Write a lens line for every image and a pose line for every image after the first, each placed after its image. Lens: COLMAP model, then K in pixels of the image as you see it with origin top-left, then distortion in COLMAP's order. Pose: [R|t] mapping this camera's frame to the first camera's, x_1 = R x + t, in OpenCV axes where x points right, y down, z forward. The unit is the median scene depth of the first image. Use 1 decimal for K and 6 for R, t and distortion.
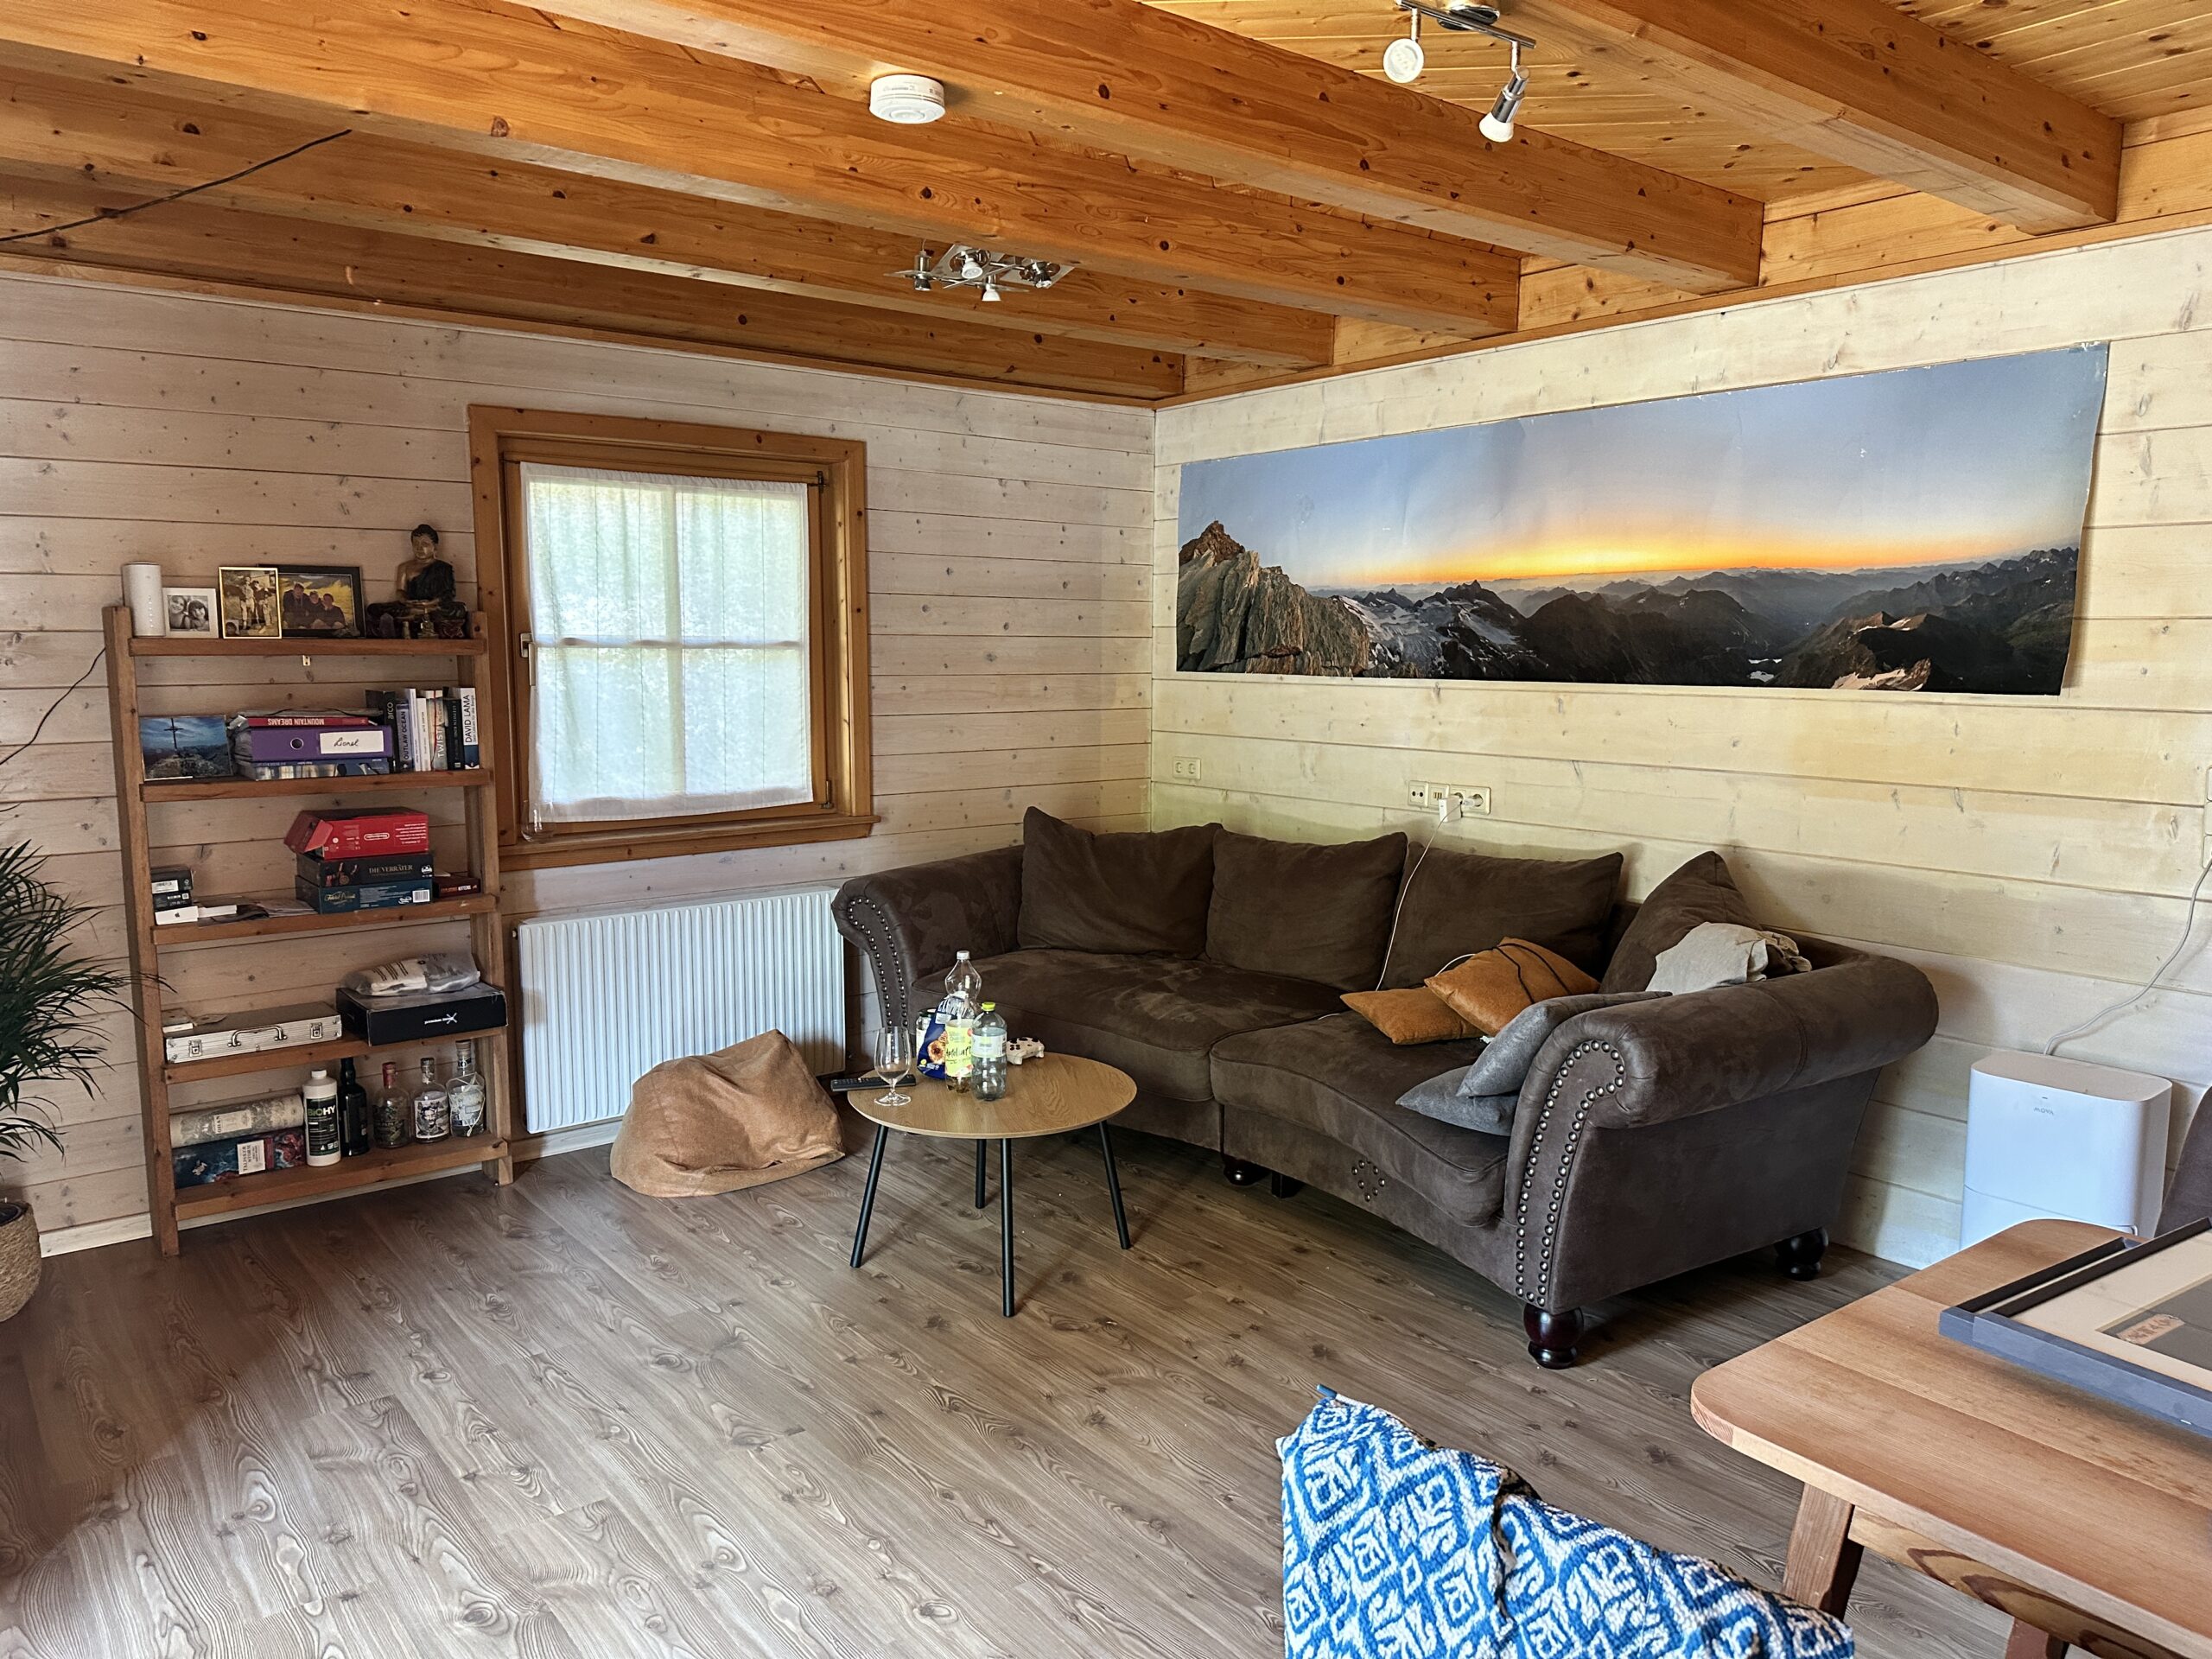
lens RADIAL K [[1565.4, 0, 1106.0], [0, 1565.4, 829.5], [0, 0, 1]] dist [0.085860, -0.086287]
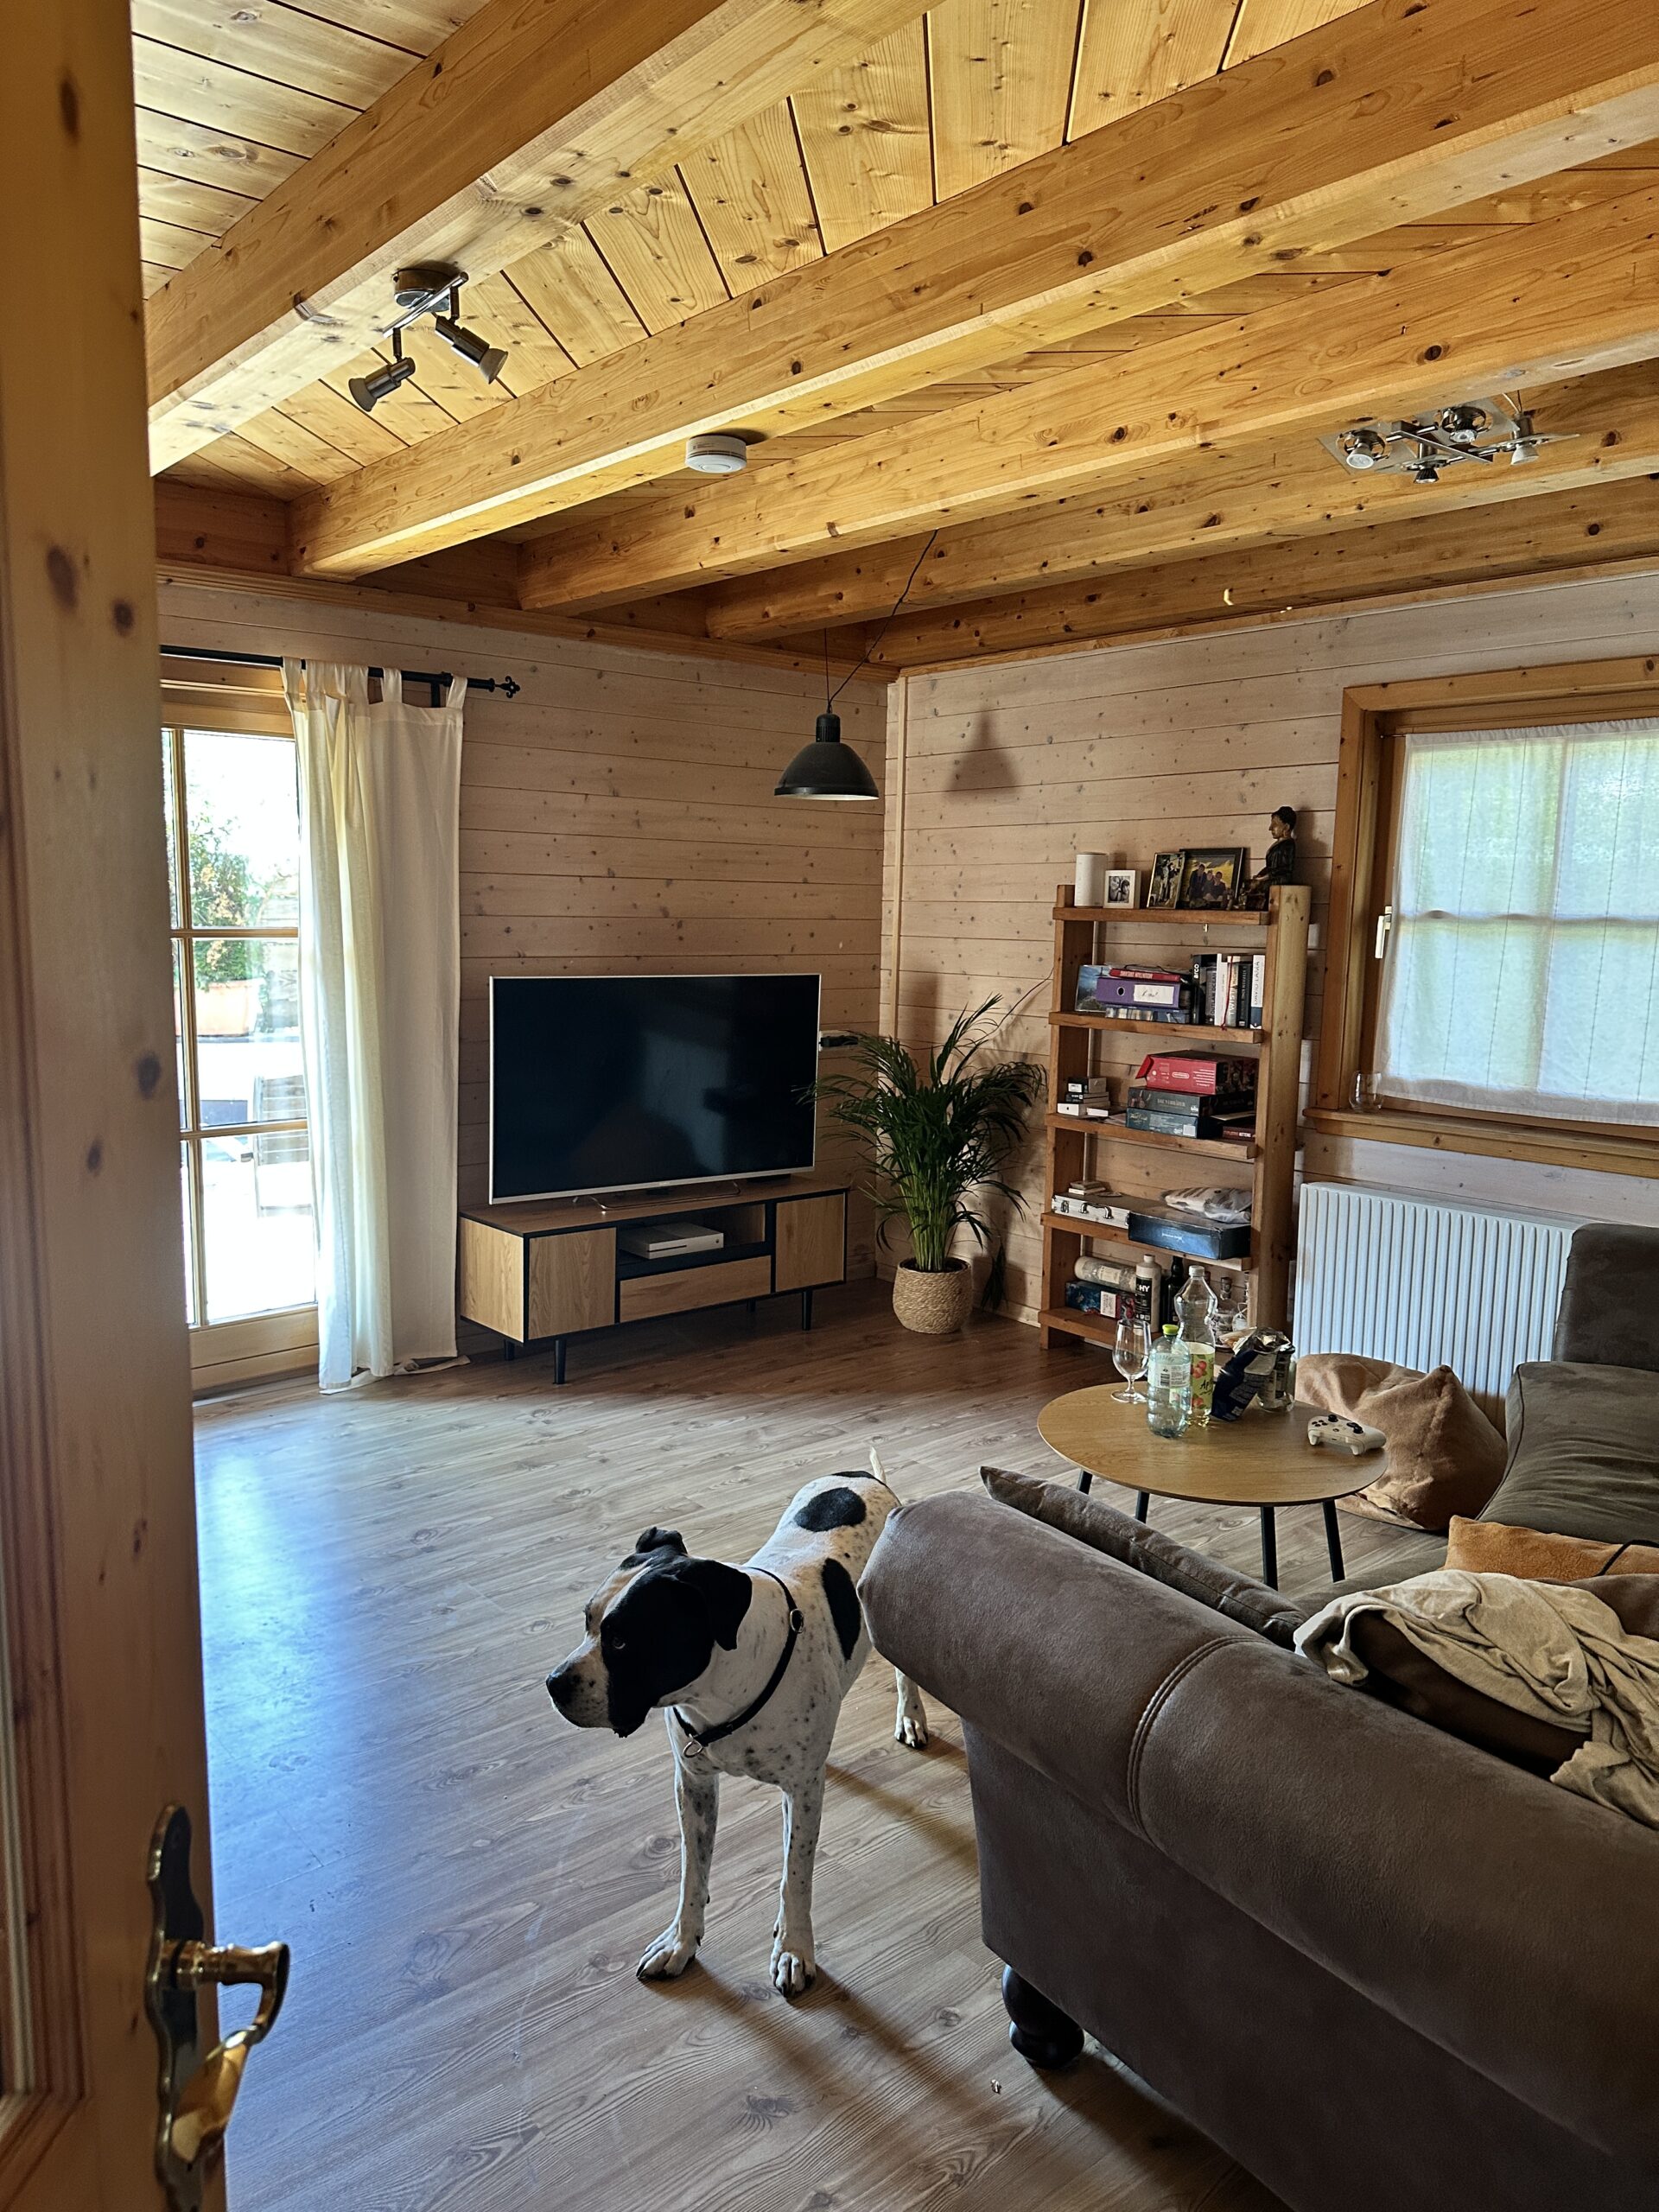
lens RADIAL K [[1565.4, 0, 819.9], [0, 1565.4, 1125.0], [0, 0, 1]] dist [0.085860, -0.086287]
pose [[0.021700, 0.146745, -0.988936, 0.714829], [-0.135673, 0.980451, 0.142509, -0.091170], [0.990516, 0.131079, 0.041186, 0.689726]]
